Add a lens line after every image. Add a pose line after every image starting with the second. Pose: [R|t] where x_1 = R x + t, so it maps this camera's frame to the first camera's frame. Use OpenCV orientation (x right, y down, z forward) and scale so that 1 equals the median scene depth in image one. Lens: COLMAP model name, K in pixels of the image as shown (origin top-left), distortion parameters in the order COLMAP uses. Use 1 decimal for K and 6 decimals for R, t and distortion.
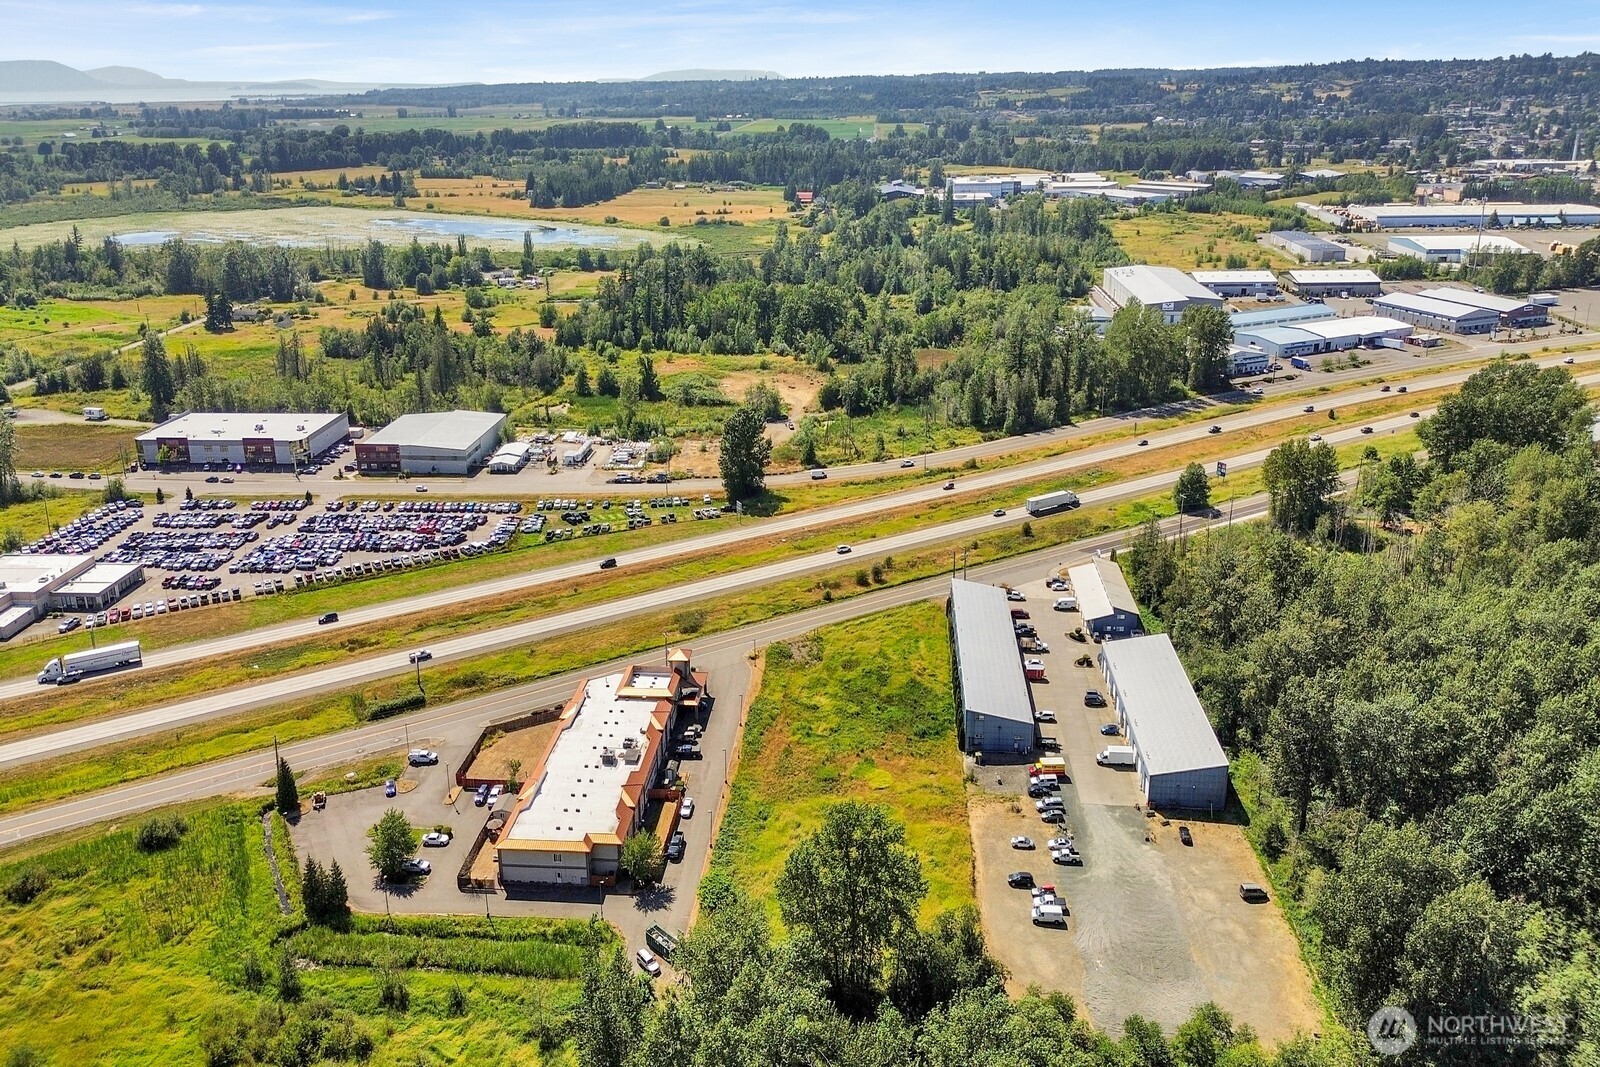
lens RADIAL K [[1117.7, 0, 800.0], [0, 1117.7, 533.5], [0, 0, 1]] dist [0.072361, -0.065945]
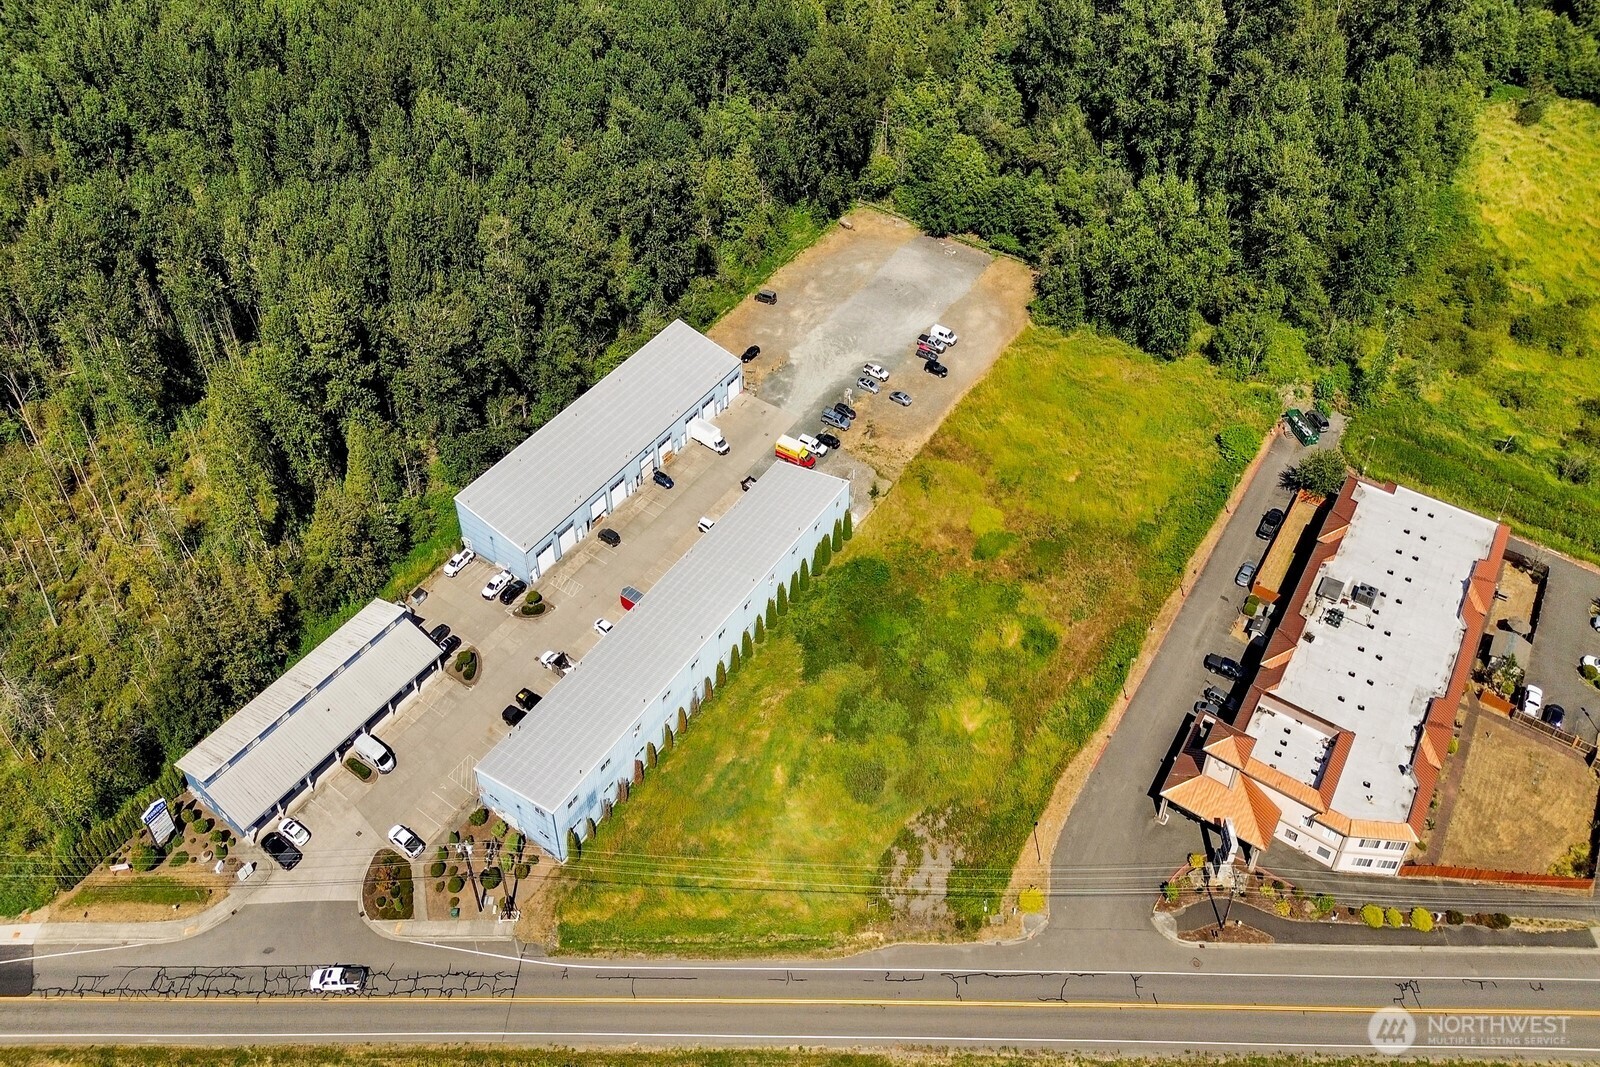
lens RADIAL K [[1042.3, 0, 799.3], [0, 1042.3, 457.6], [0, 0, 1]] dist [0.047641, -0.041637]
pose [[-0.866349, -0.336843, 0.368749, -0.038655], [0.211275, 0.421837, 0.881712, -0.258508], [-0.452551, 0.841778, -0.294292, 0.670973]]
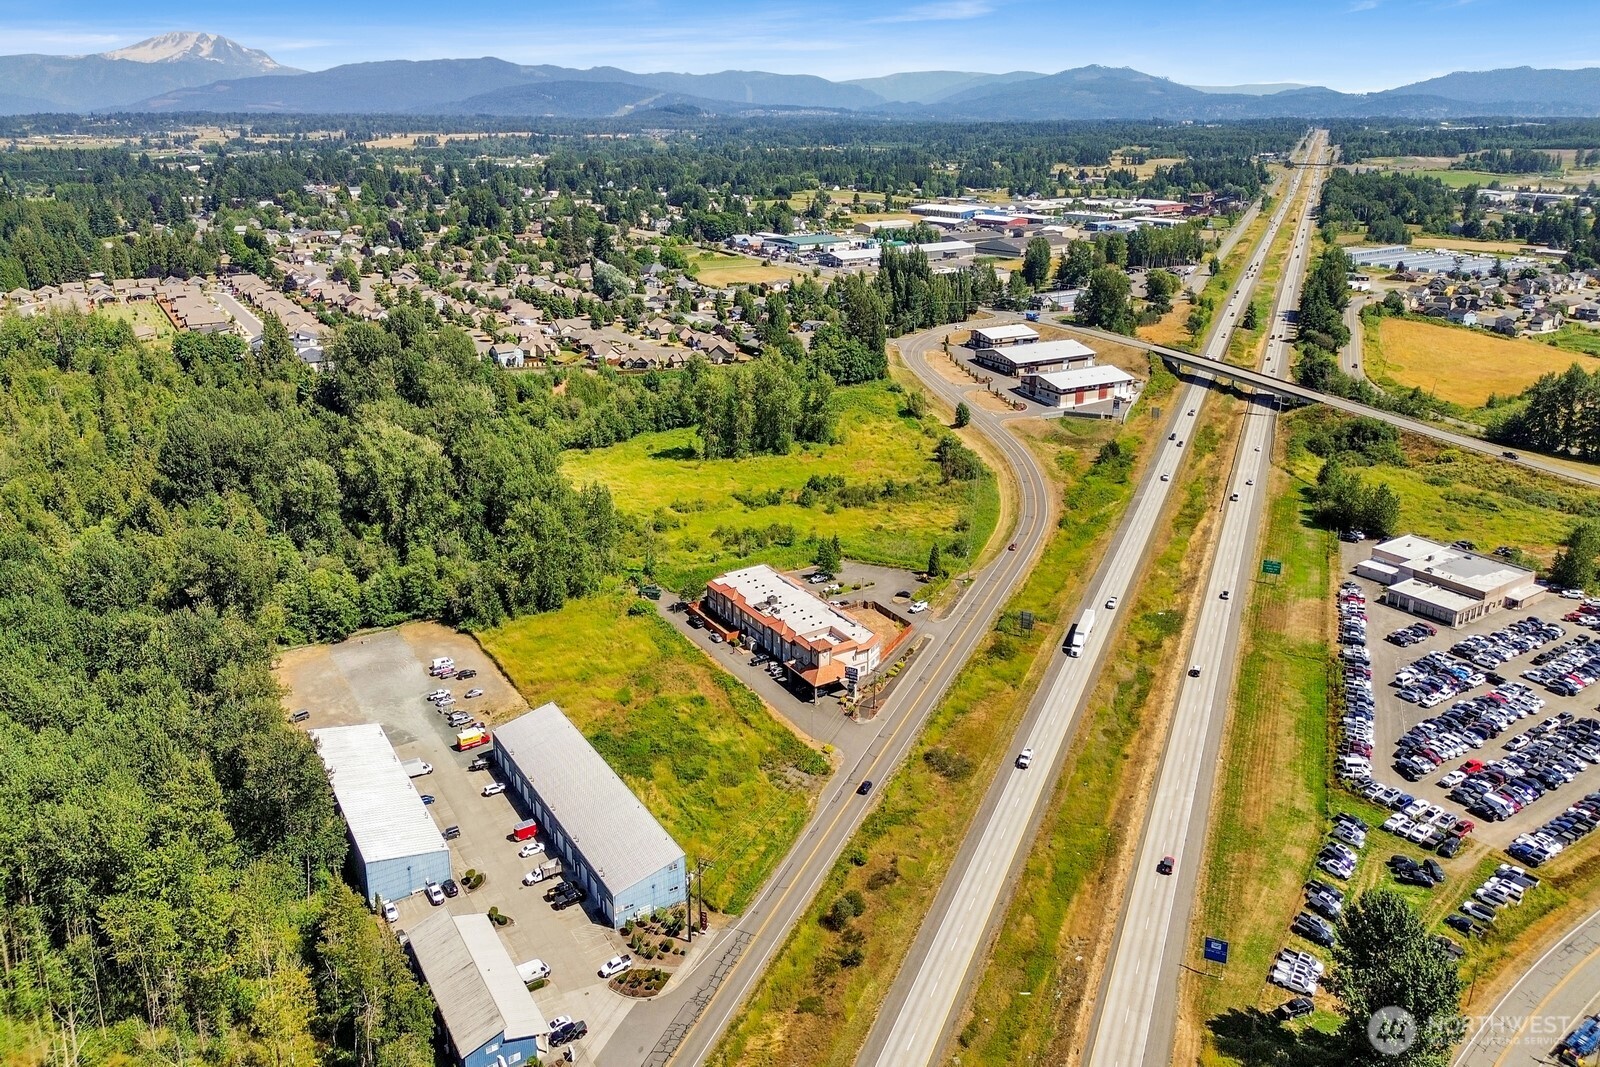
lens RADIAL K [[1117.5, 0, 799.3], [0, 1117.5, 503.7], [0, 0, 1]] dist [0.072465, -0.068006]
pose [[-0.798399, 0.212155, -0.563515, 0.293649], [-0.212876, 0.775979, 0.593752, -0.380887], [0.563243, 0.594010, -0.574378, 0.916060]]
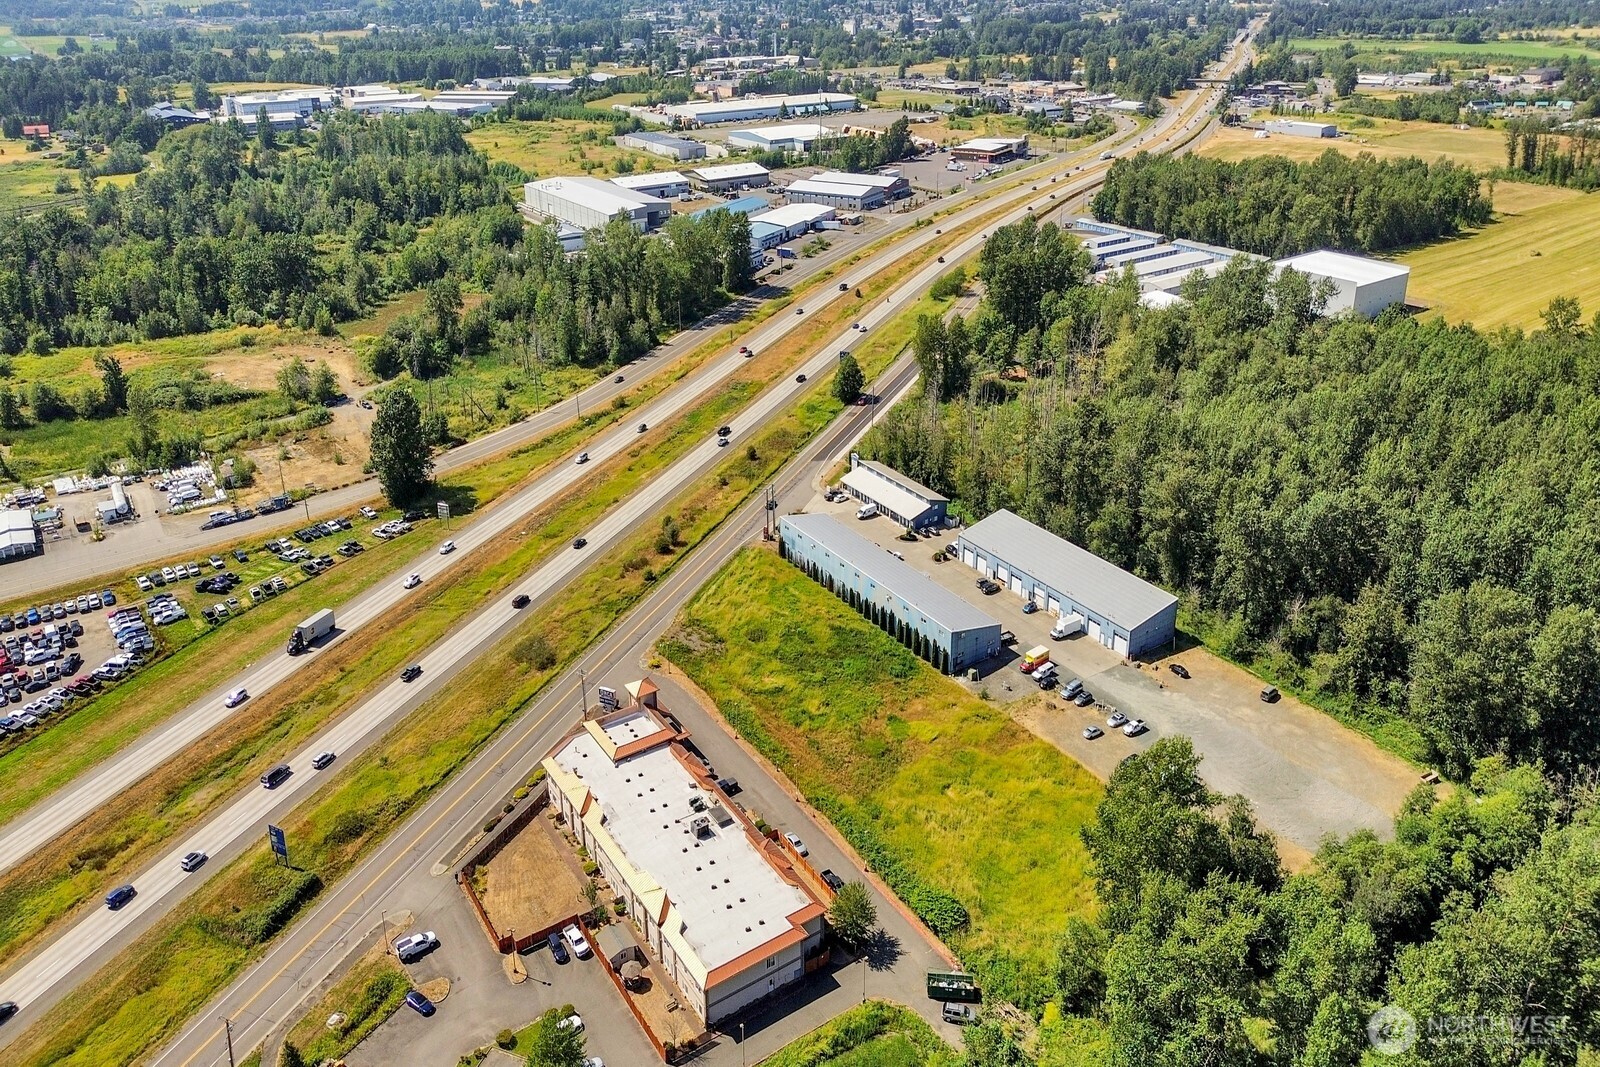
lens RADIAL K [[1104.5, 0, 800.0], [0, 1104.5, 533.5], [0, 0, 1]] dist [0.065972, -0.057686]
pose [[0.786801, -0.277177, 0.551468, -0.260042], [0.235880, 0.960703, 0.146327, -0.055578], [-0.570355, 0.014950, 0.821262, 0.156446]]
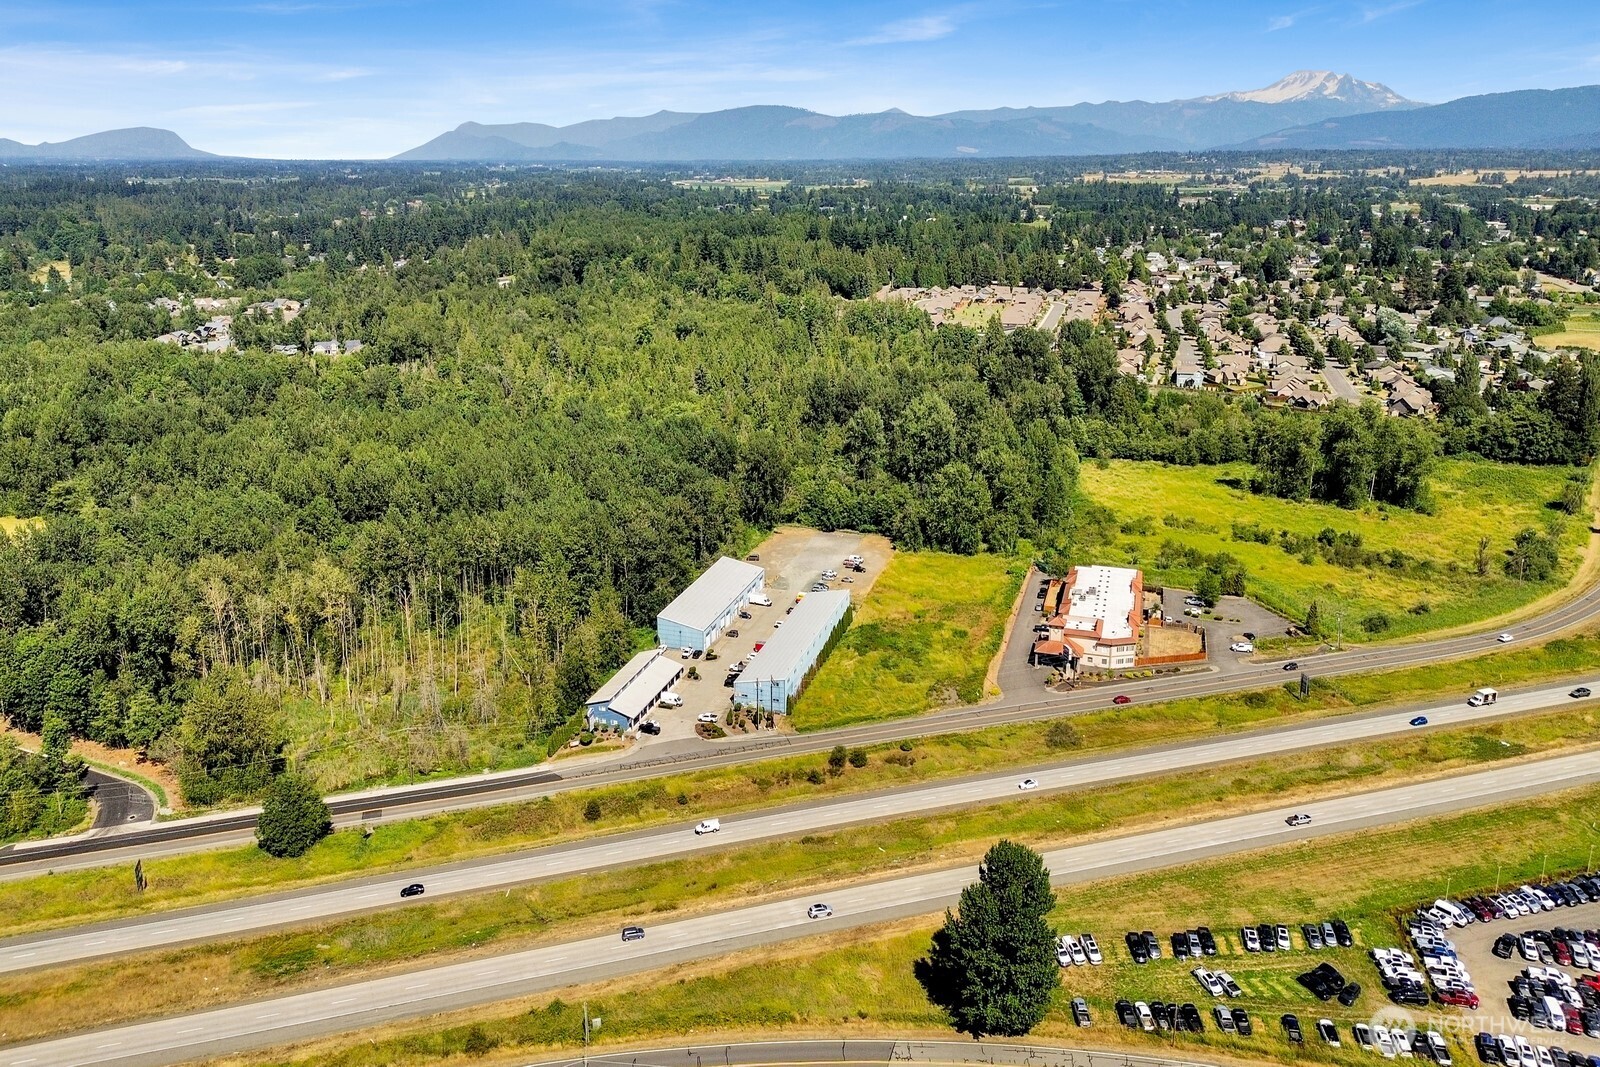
lens RADIAL K [[1129.3, 0, 791.7], [0, 1129.3, 495.1], [0, 0, 1]] dist [0.068197, -0.091074]
pose [[-0.974621, -0.045780, 0.219131, -0.054489], [0.101425, 0.782334, 0.614546, -0.481952], [-0.199567, 0.621175, -0.757836, 1.153878]]
